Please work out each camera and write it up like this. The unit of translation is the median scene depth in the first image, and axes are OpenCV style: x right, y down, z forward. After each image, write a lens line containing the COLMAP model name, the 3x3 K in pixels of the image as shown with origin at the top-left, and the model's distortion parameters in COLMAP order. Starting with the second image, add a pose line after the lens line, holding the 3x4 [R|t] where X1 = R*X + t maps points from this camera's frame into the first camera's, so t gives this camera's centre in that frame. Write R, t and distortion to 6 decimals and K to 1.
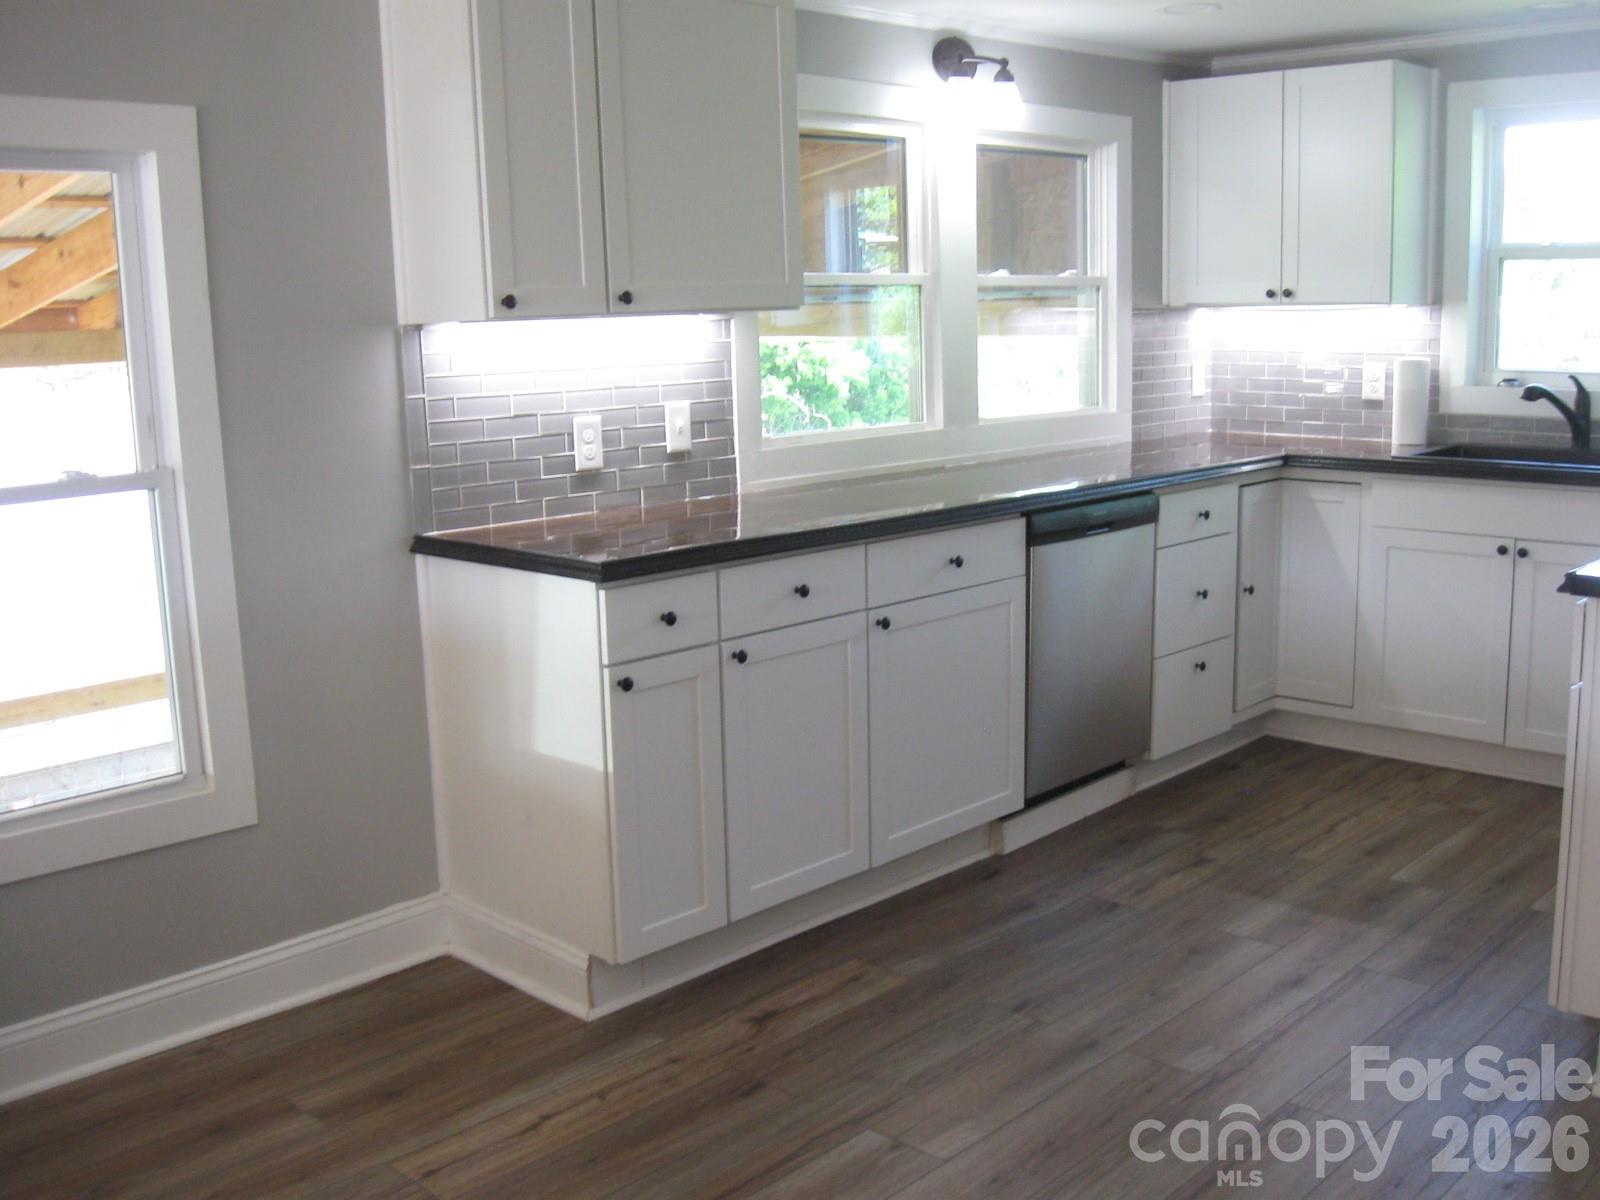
lens RADIAL K [[1628.8, 0, 800.0], [0, 1628.8, 600.0], [0, 0, 1]] dist [-0.110115, 0.010961]
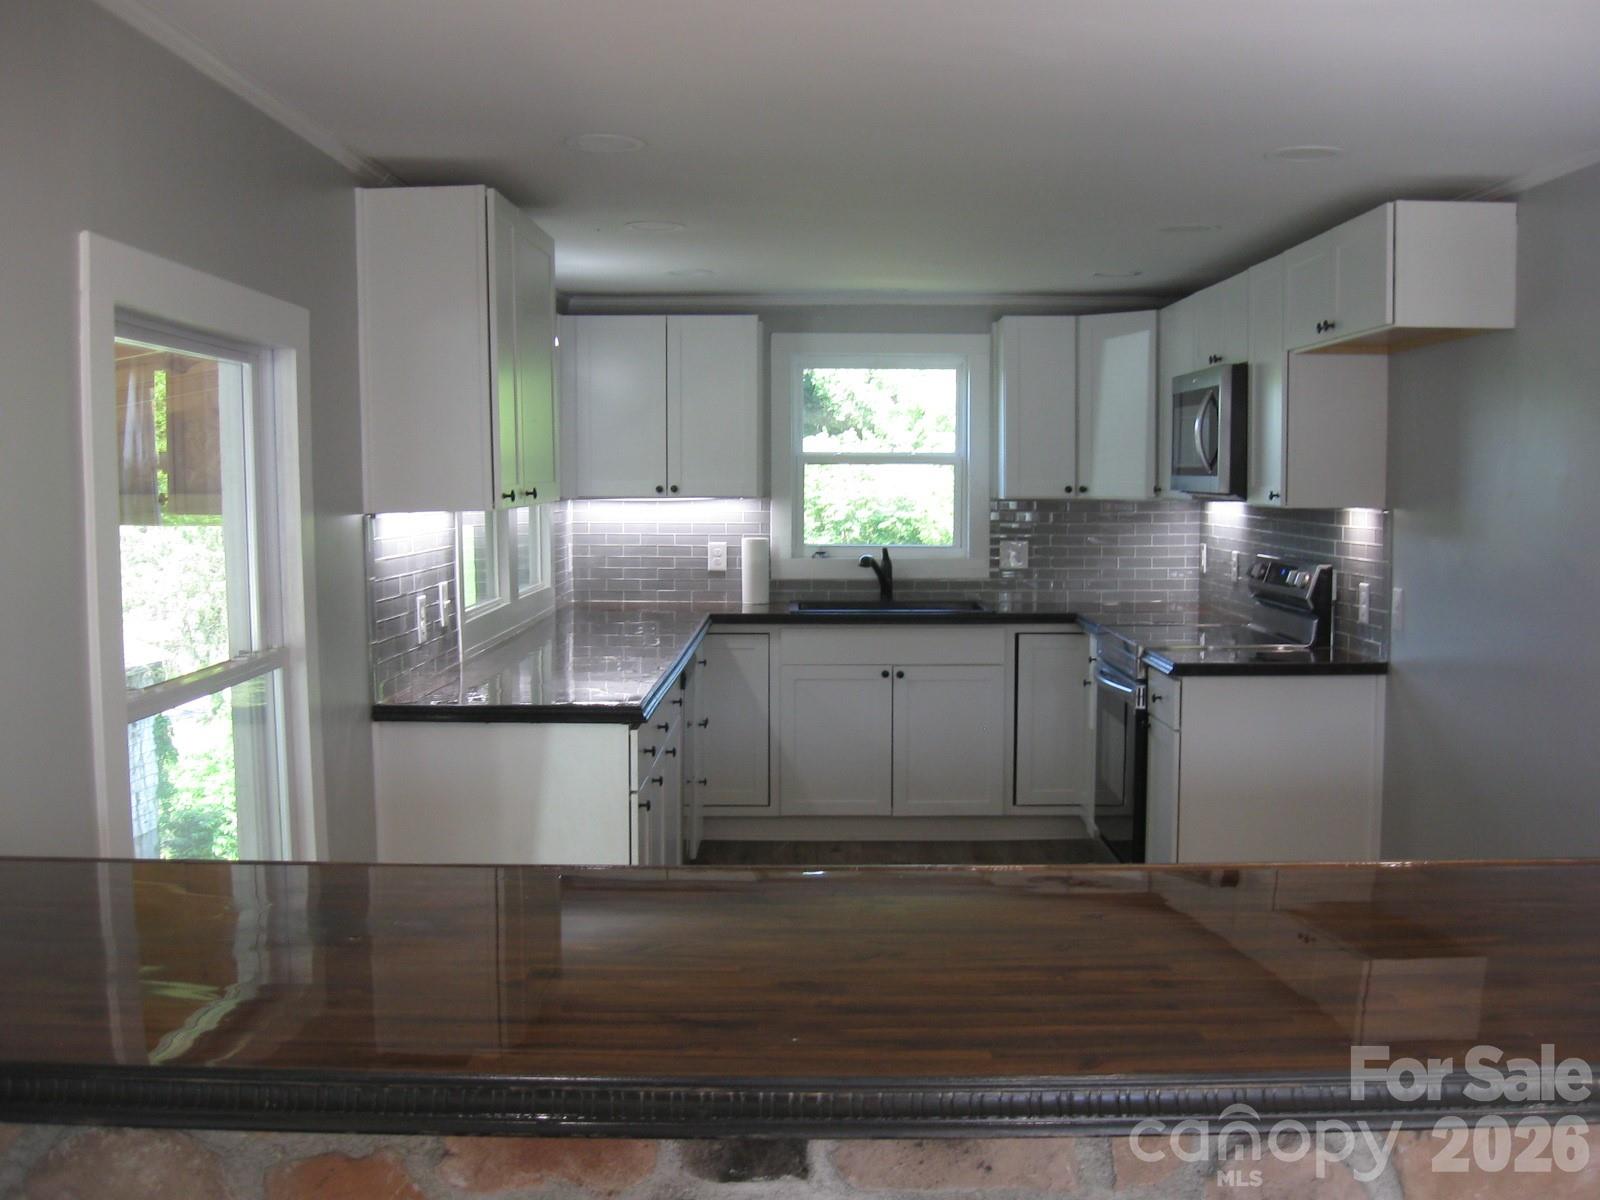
lens RADIAL K [[1628.8, 0, 800.0], [0, 1628.8, 600.0], [0, 0, 1]] dist [-0.110115, 0.010961]
pose [[0.736317, -0.028999, 0.676015, -0.510433], [0.104763, 0.991919, -0.071558, -0.001263], [-0.668477, 0.123511, 0.733405, 0.000013]]
